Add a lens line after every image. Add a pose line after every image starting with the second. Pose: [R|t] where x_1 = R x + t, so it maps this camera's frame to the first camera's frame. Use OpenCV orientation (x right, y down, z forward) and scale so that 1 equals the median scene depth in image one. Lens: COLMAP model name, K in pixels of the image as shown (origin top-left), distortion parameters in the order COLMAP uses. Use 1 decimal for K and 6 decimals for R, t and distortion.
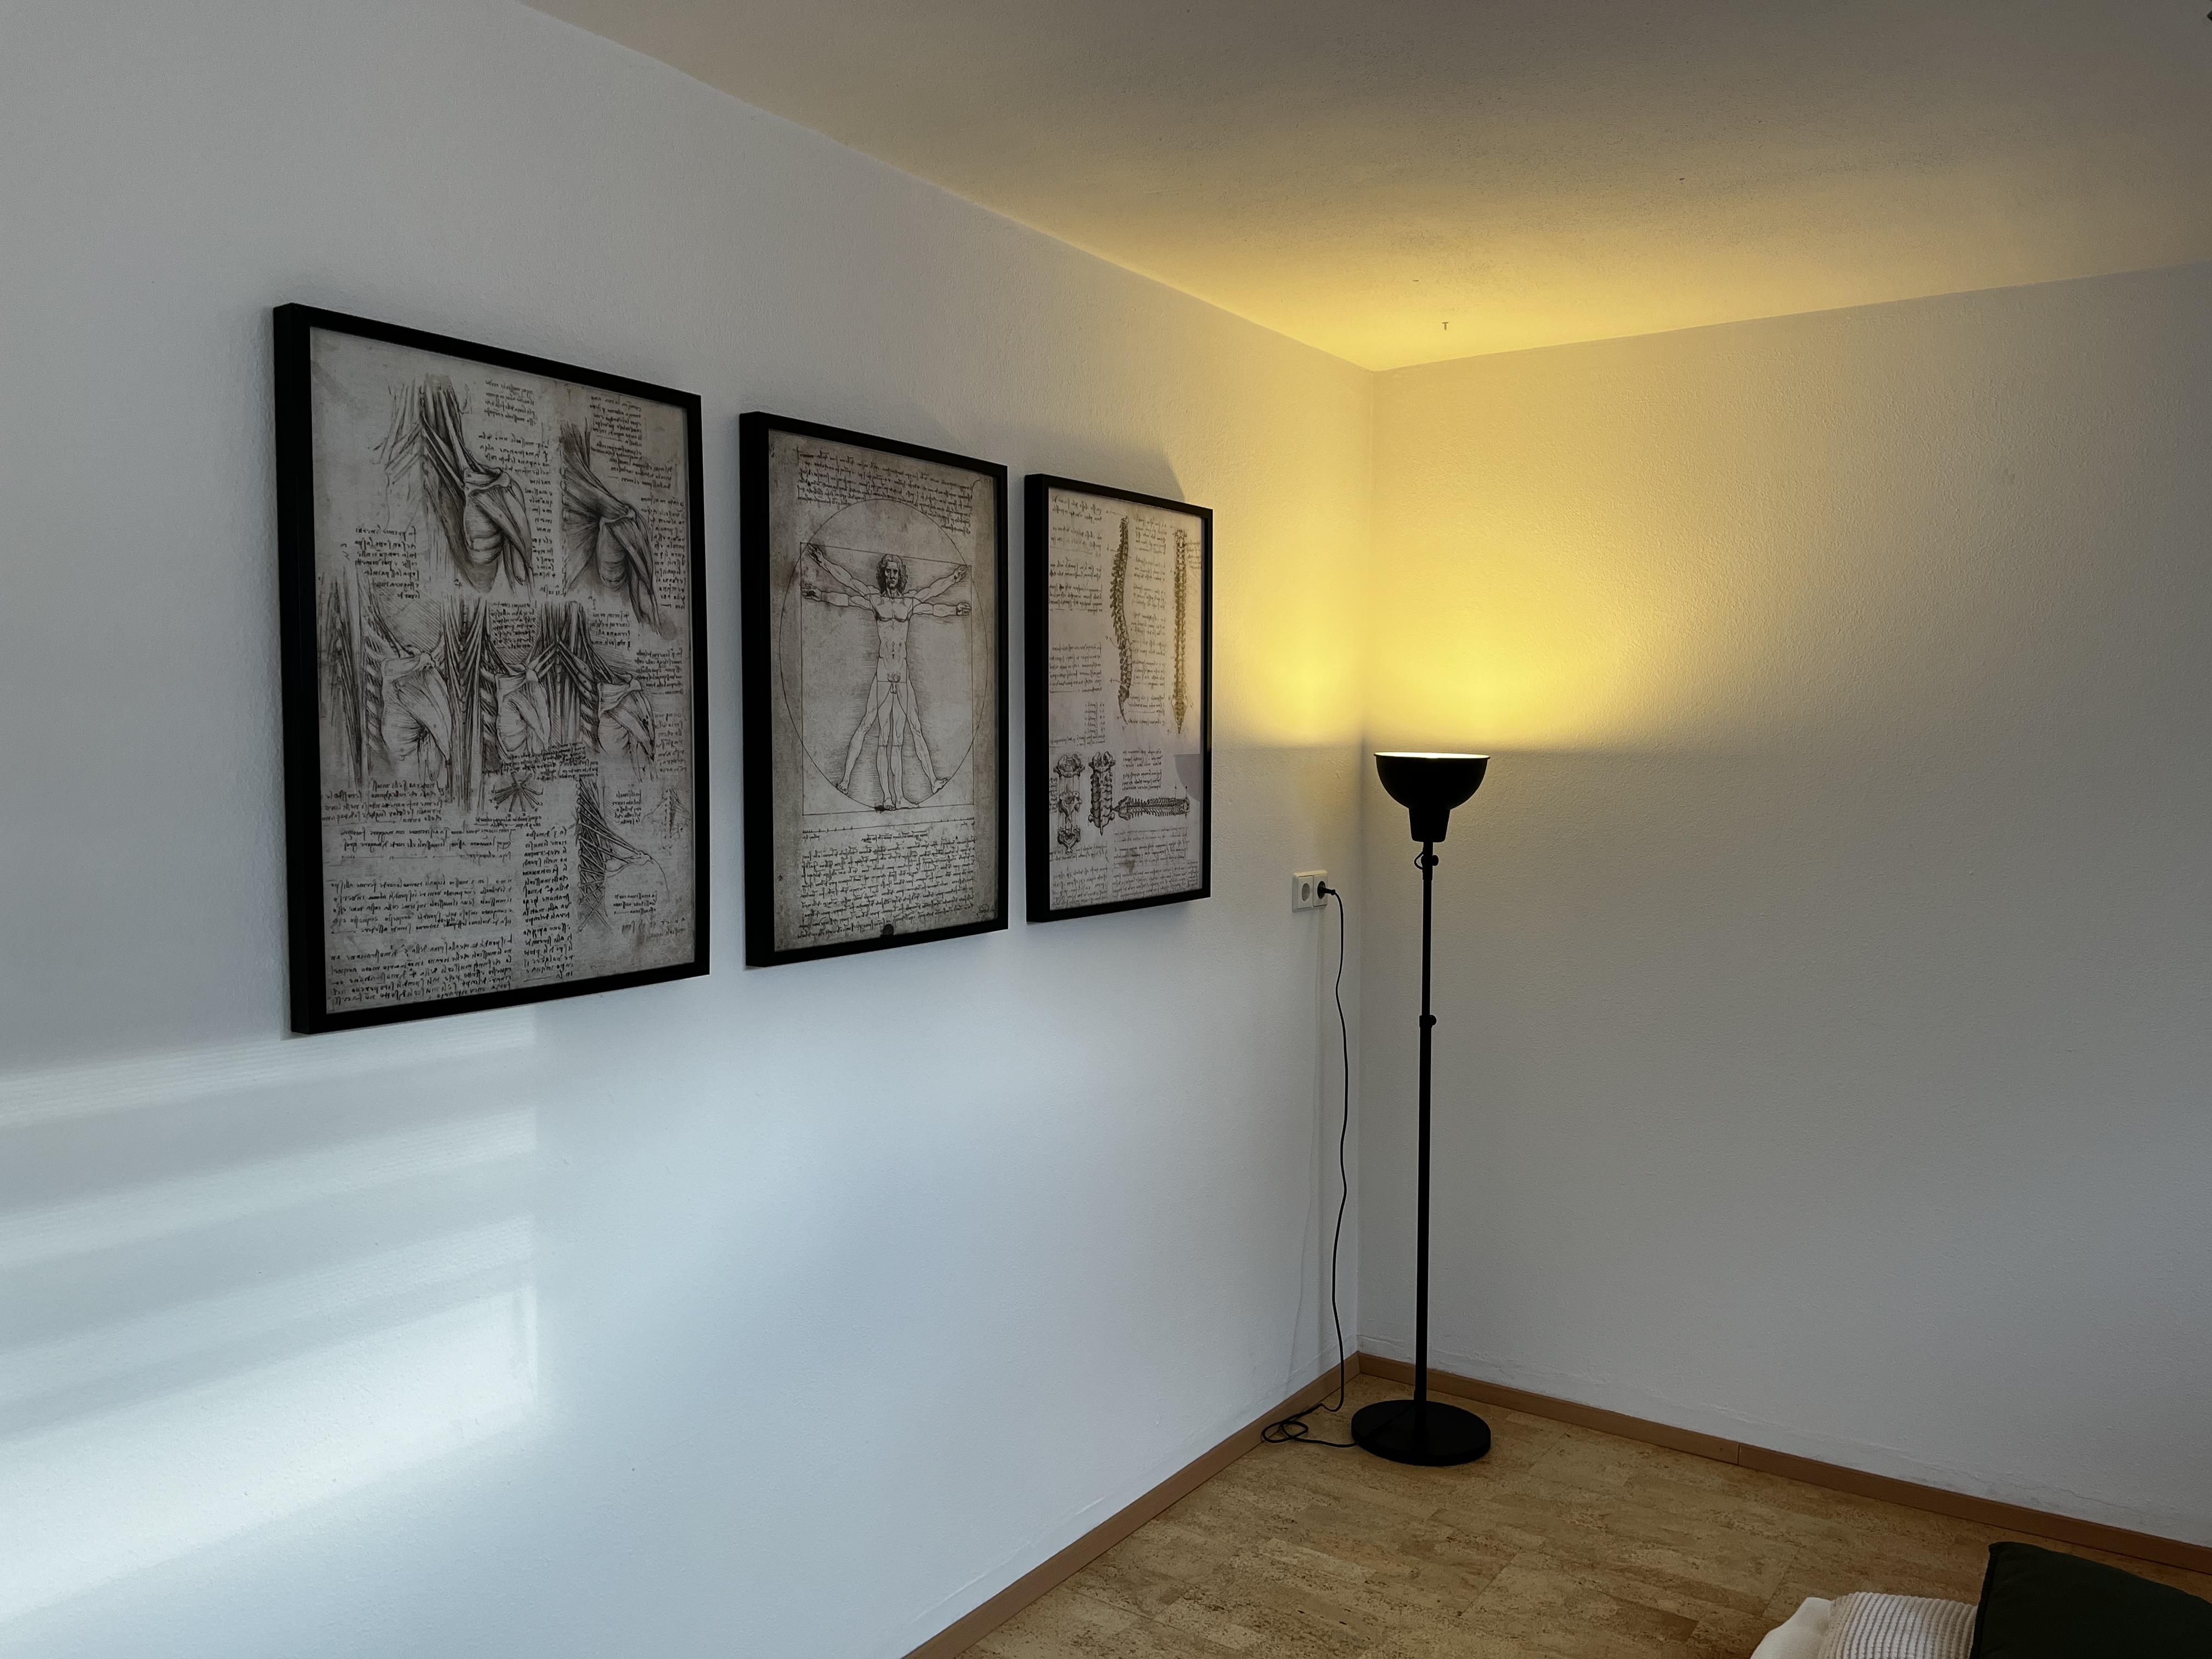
lens RADIAL K [[1680.2, 0, 1106.0], [0, 1680.2, 829.5], [0, 0, 1]] dist [0.081126, -0.096323]
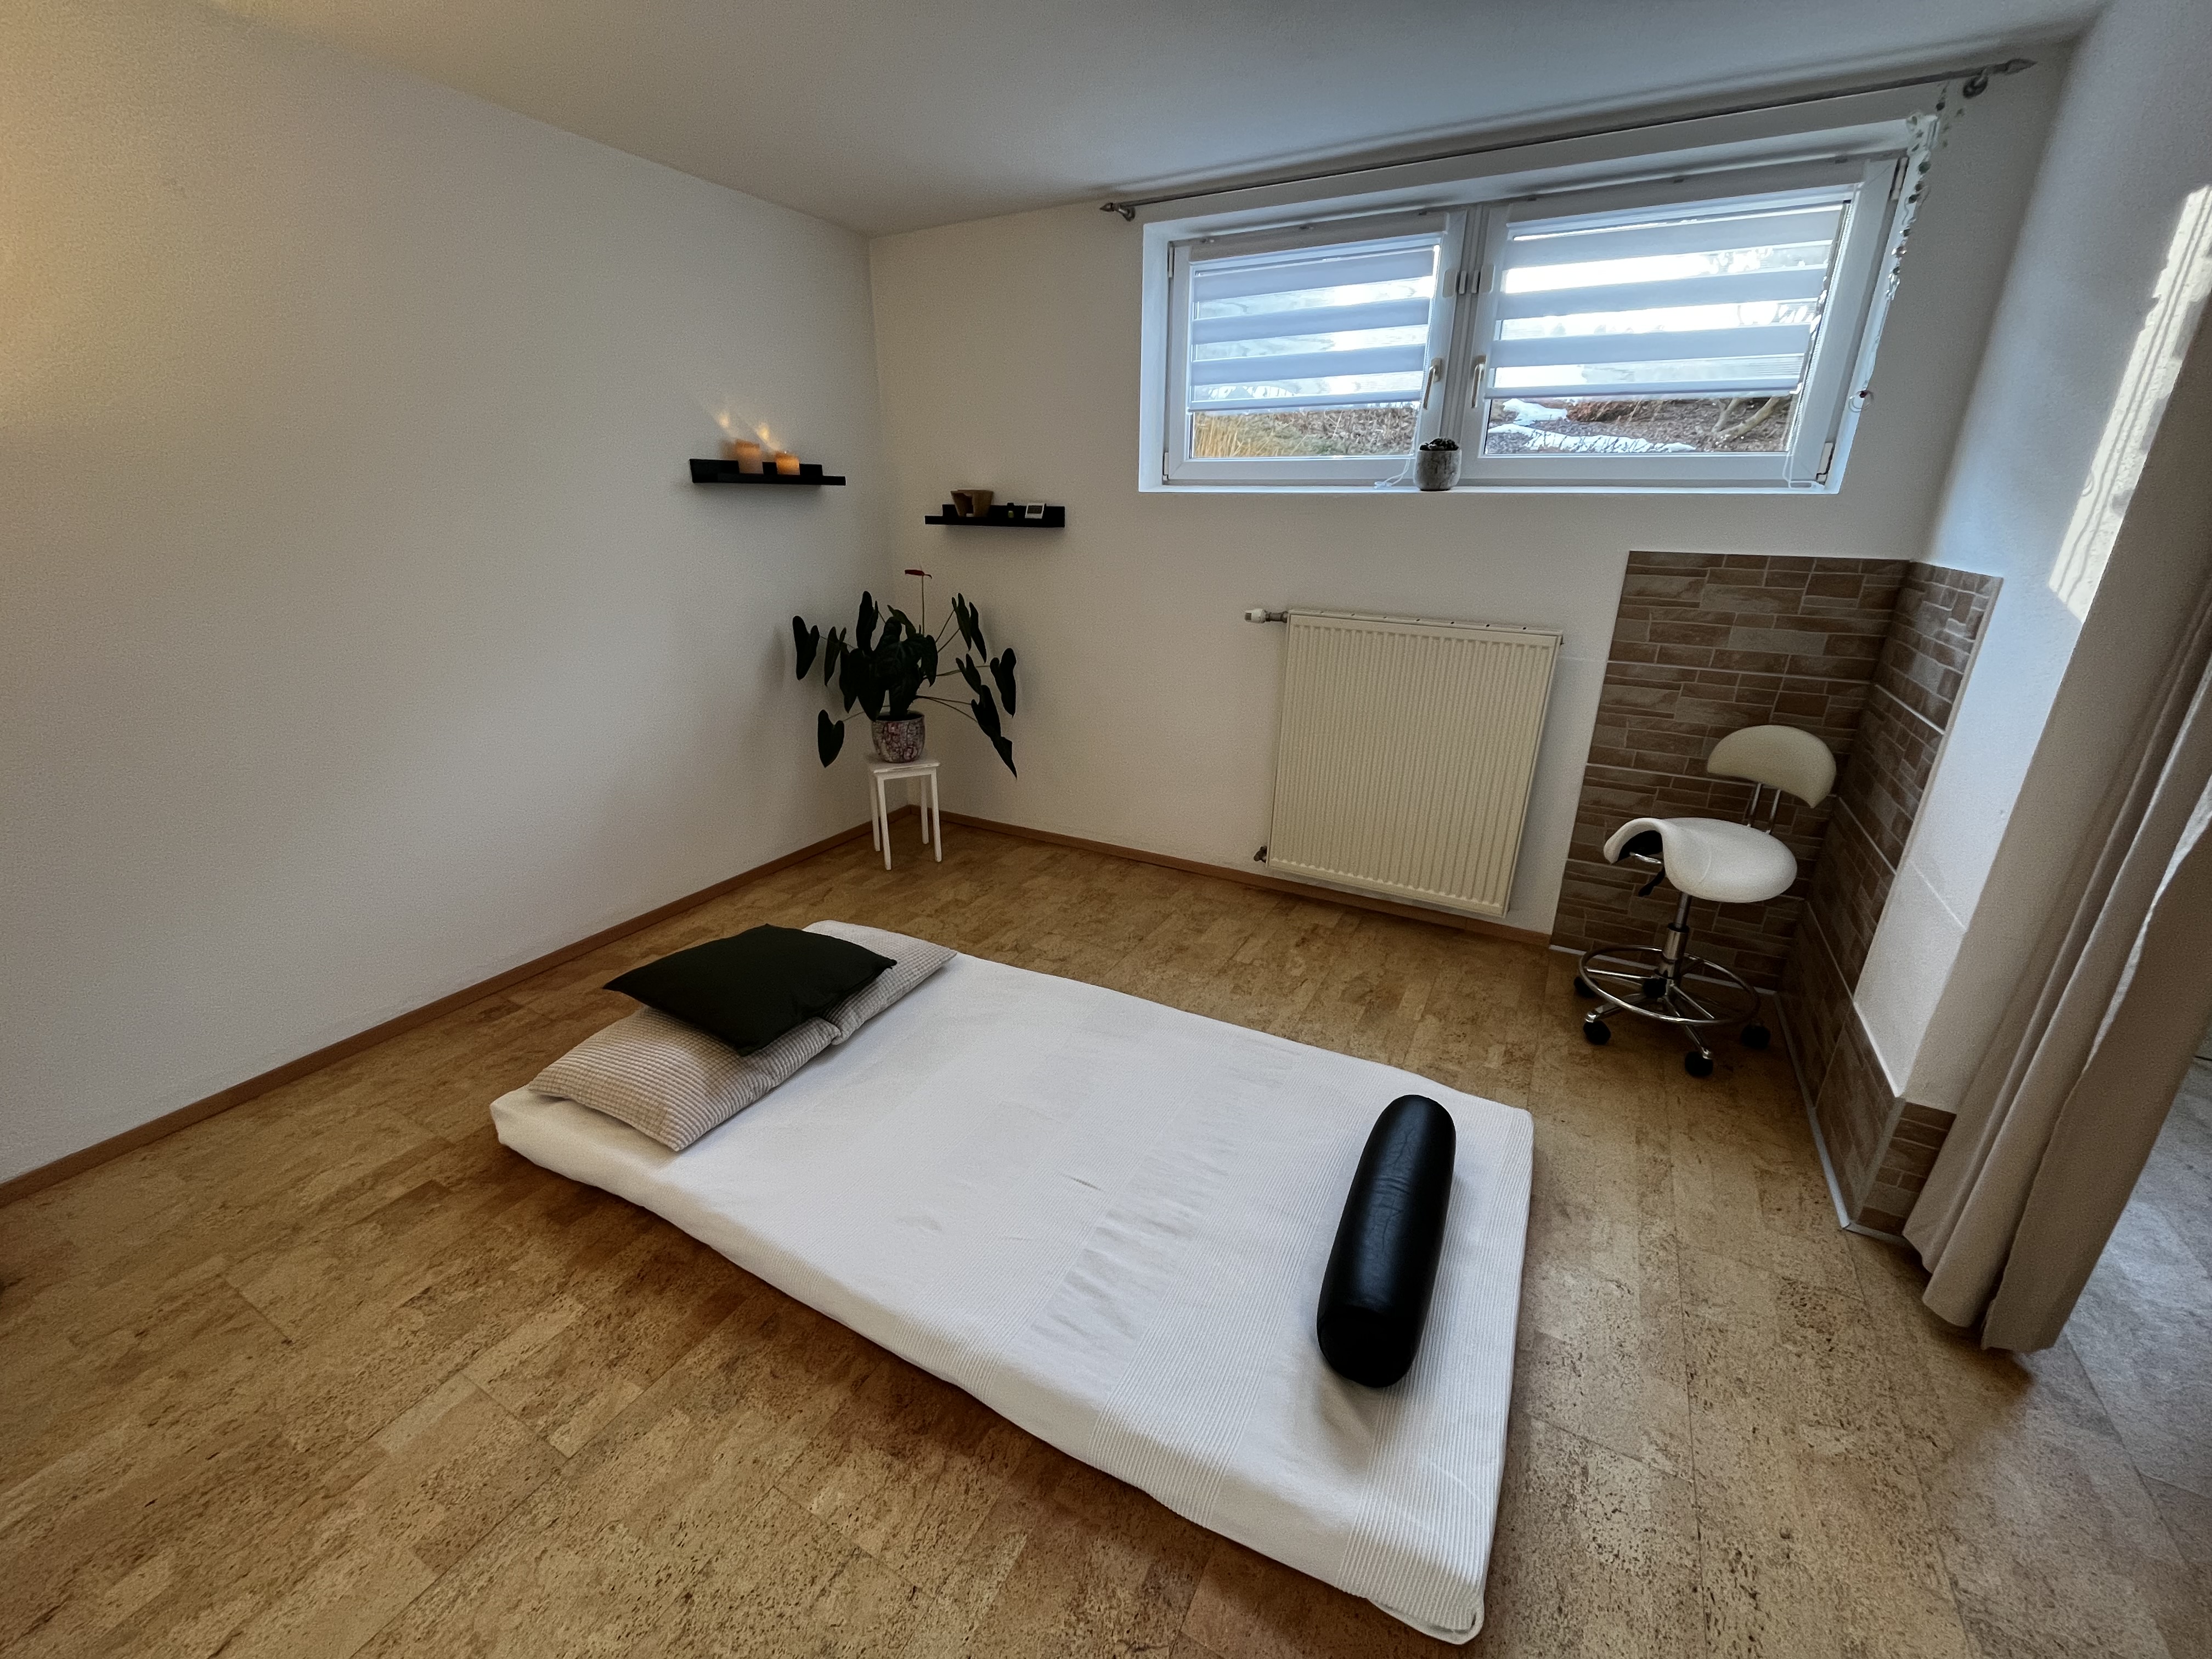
lens RADIAL K [[896.2, 0, 1106.0], [0, 896.2, 829.5], [0, 0, 1]] dist [-0.003698, -0.000489]
pose [[-0.104385, -0.347242, 0.931948, -0.220852], [0.043954, 0.934541, 0.353131, 0.008361], [-0.993565, 0.077824, -0.082289, 0.508997]]
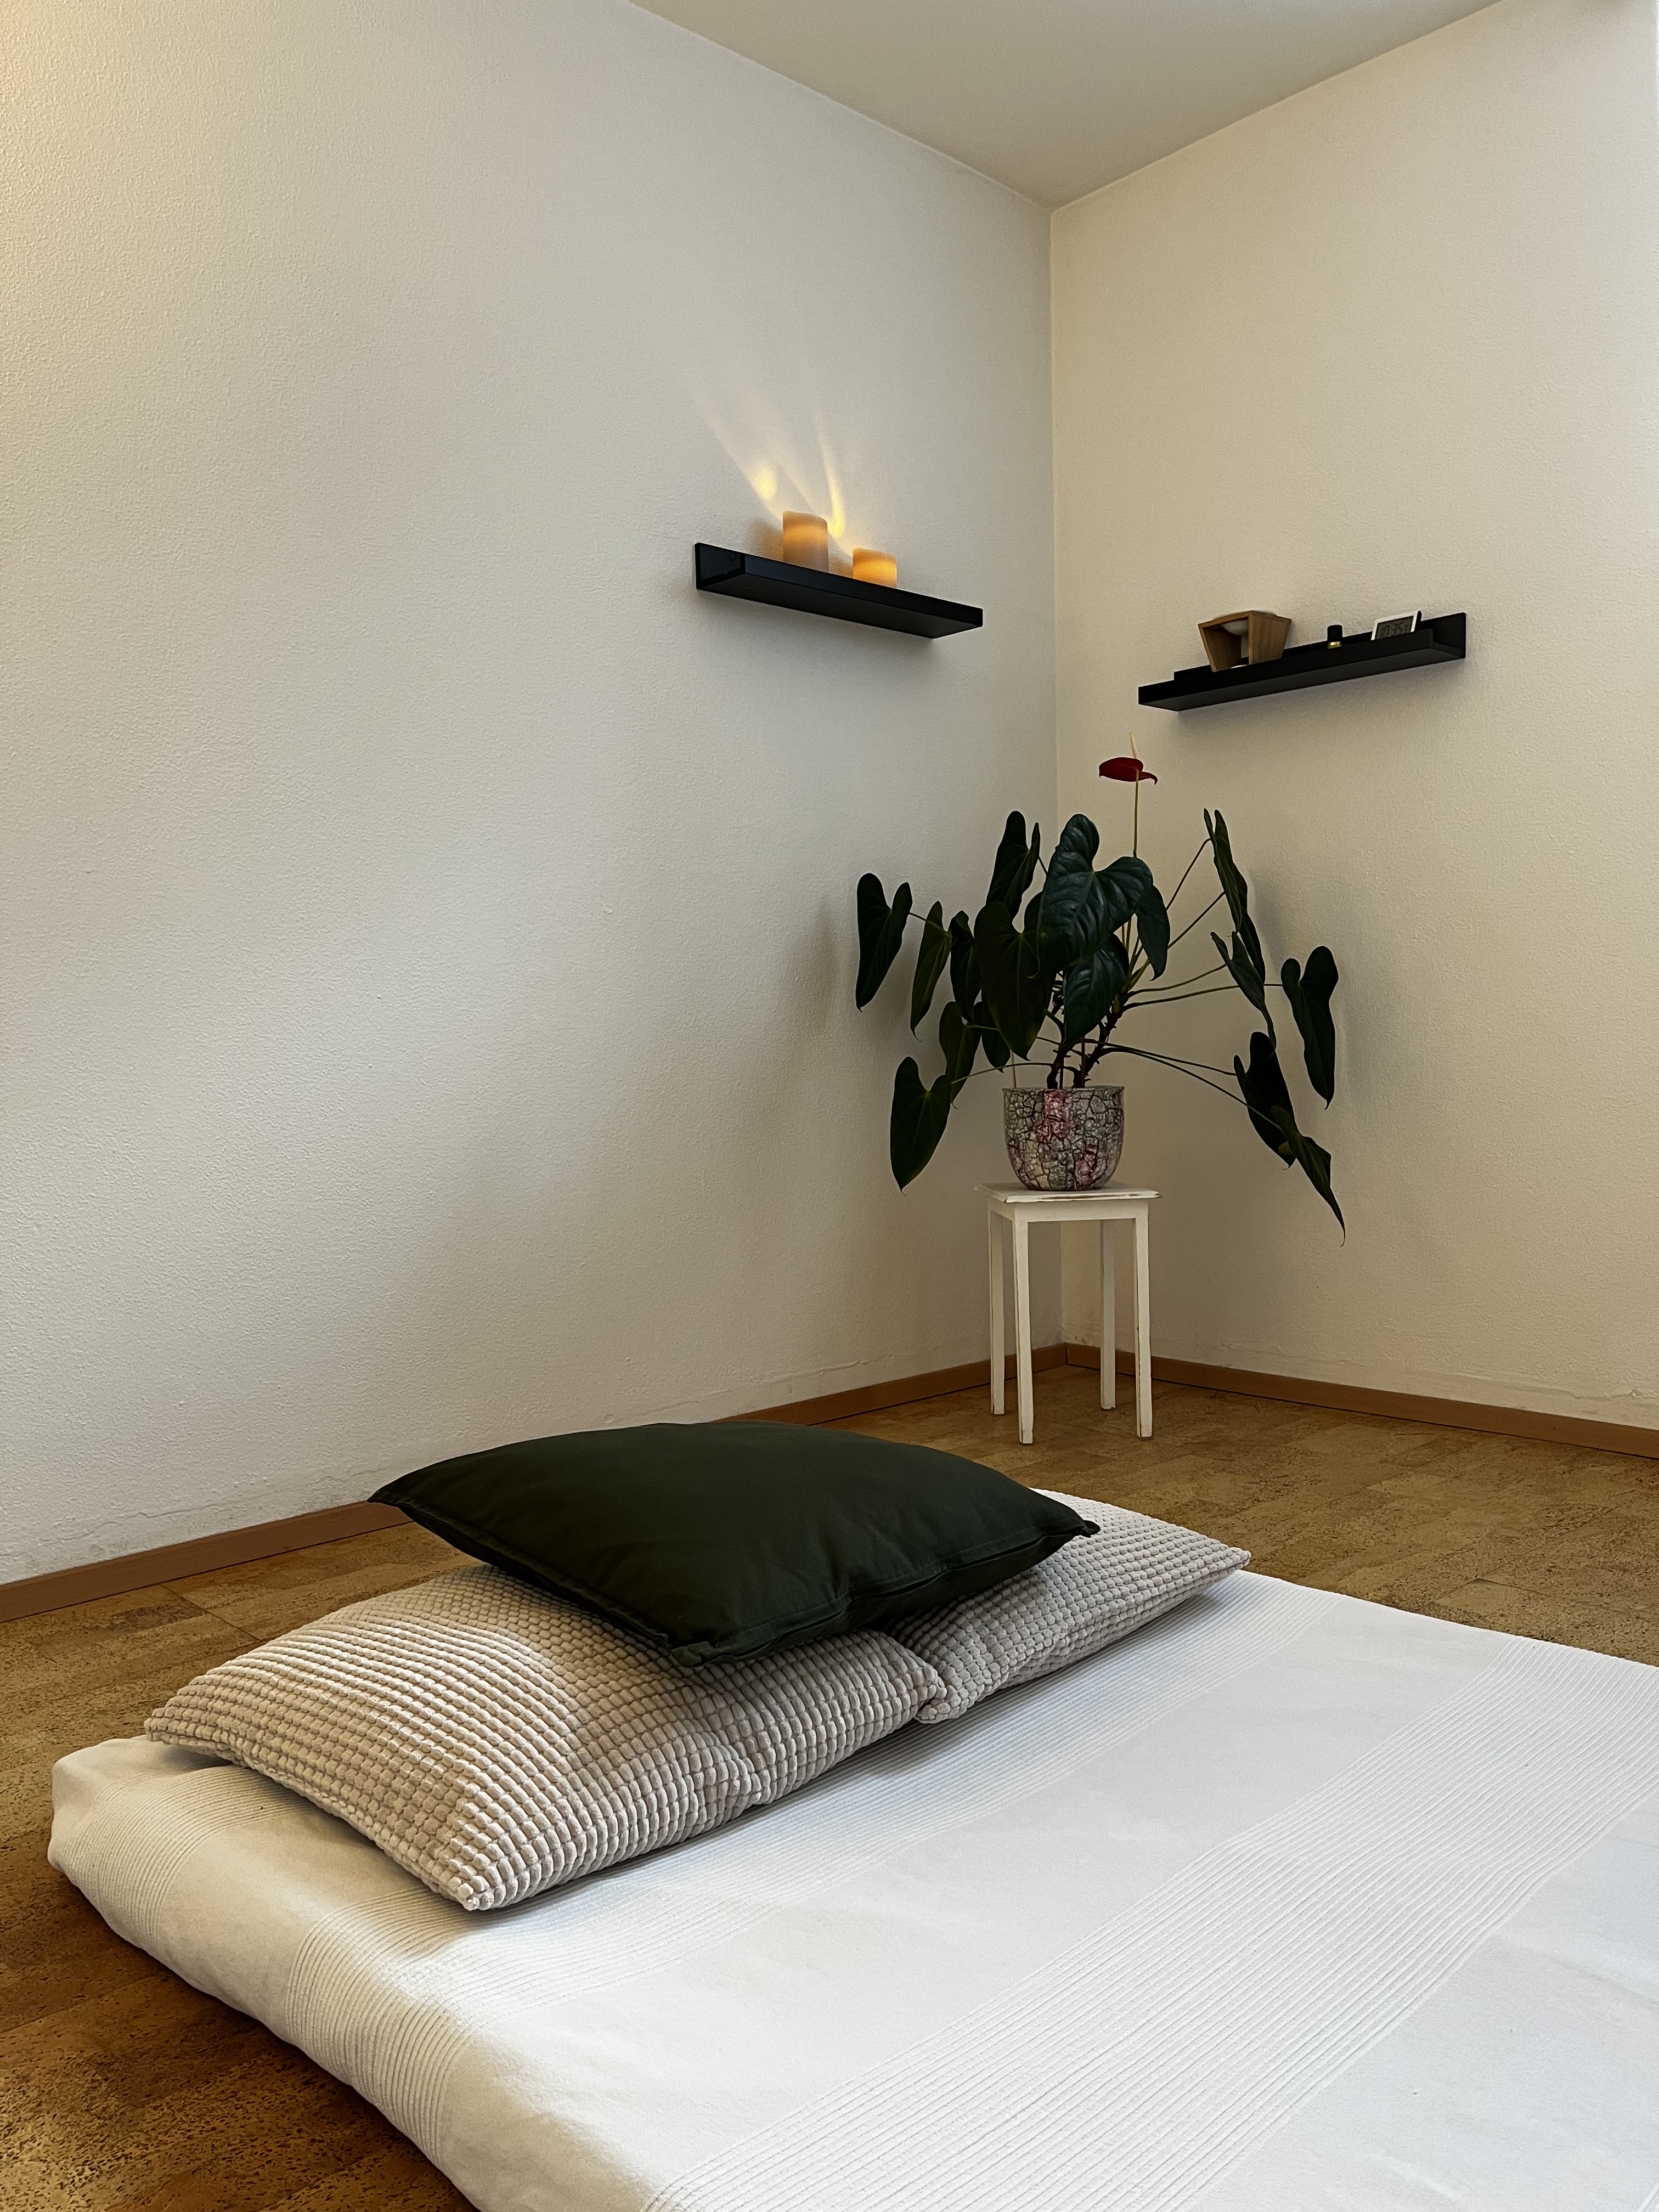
lens RADIAL K [[1680.2, 0, 829.5], [0, 1680.2, 1106.0], [0, 0, 1]] dist [0.081126, -0.096323]
pose [[0.205869, -0.053777, 0.977101, -0.042520], [0.073675, 0.996507, 0.039322, 0.226123], [-0.975802, 0.063892, 0.209111, 0.597946]]
